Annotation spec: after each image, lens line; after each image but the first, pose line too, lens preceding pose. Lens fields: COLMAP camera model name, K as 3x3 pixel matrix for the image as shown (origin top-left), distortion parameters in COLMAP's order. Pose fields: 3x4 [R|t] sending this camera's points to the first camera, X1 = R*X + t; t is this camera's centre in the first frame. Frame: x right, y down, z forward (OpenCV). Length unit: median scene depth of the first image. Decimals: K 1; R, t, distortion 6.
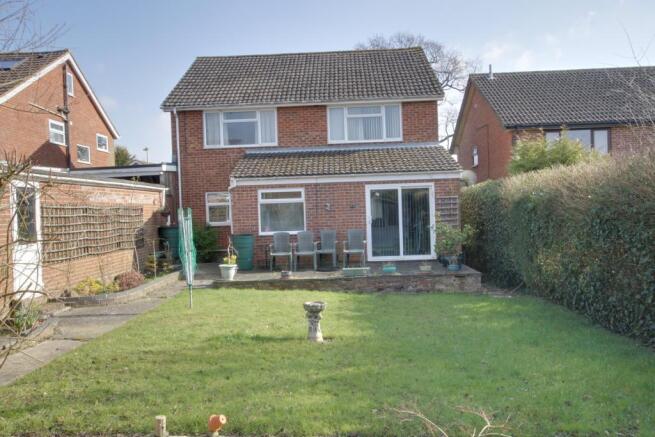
lens RADIAL K [[559.4, 0, 327.5], [0, 559.4, 218.5], [0, 0, 1]] dist [0.010456, 0.015386]
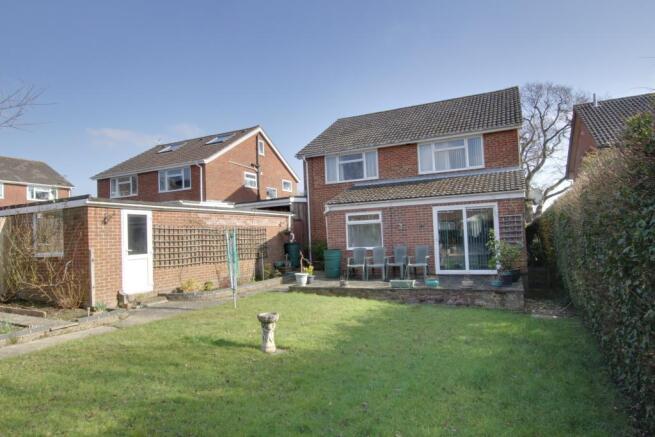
lens RADIAL K [[396.2, 0, 327.5], [0, 396.2, 218.5], [0, 0, 1]] dist [-0.003610, -0.000031]
pose [[0.916265, -0.021218, -0.400011, 0.191786], [0.001640, 0.998786, -0.049223, 0.003203], [0.400570, 0.044445, 0.915188, 0.172906]]
